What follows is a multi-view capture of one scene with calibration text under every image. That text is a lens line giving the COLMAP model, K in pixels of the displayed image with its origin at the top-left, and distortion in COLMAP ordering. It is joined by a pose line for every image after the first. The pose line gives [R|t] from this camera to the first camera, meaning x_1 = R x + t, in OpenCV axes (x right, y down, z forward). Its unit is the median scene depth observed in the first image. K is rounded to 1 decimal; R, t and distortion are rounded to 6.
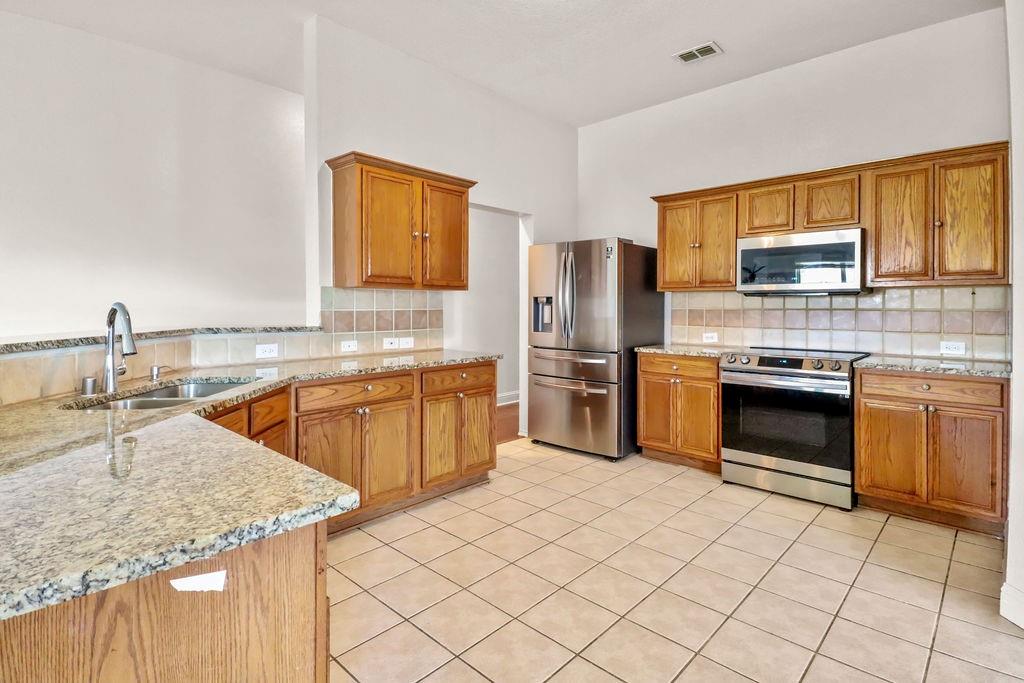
lens RADIAL K [[526.6, 0, 507.4], [0, 526.6, 307.6], [0, 0, 1]] dist [0.054146, -0.021437]
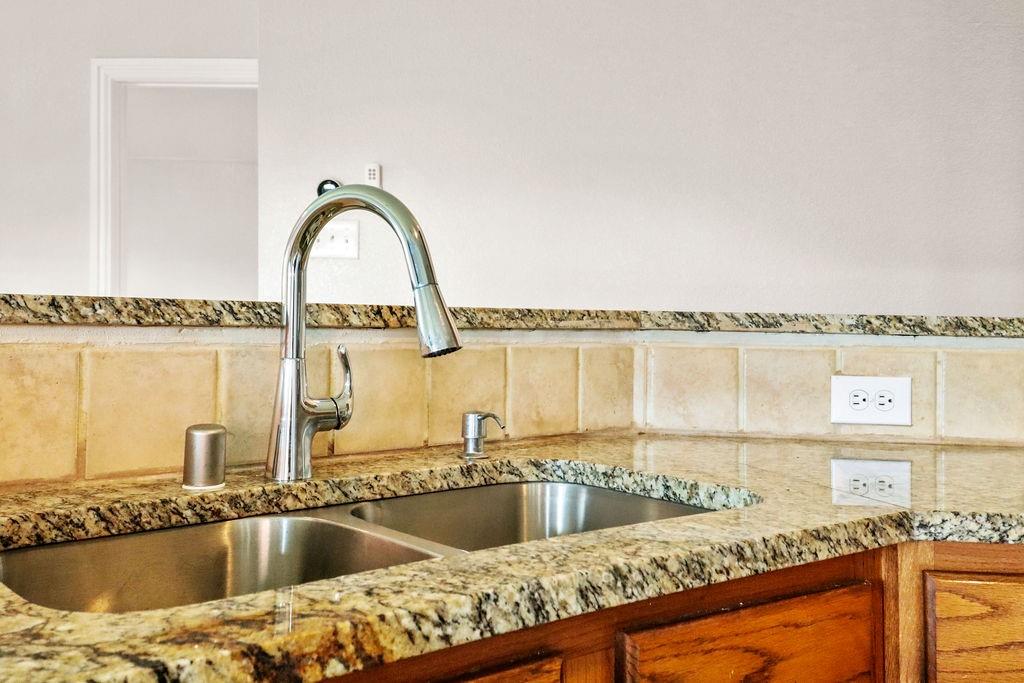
lens RADIAL K [[919.7, 0, 512.3], [0, 919.7, 337.0], [0, 0, 1]] dist [0.147025, 0.004099]
pose [[0.600812, 0.003216, -0.799384, -0.199097], [-0.013424, 0.999891, -0.006067, 0.064100], [0.799278, 0.014376, 0.600790, 0.656296]]
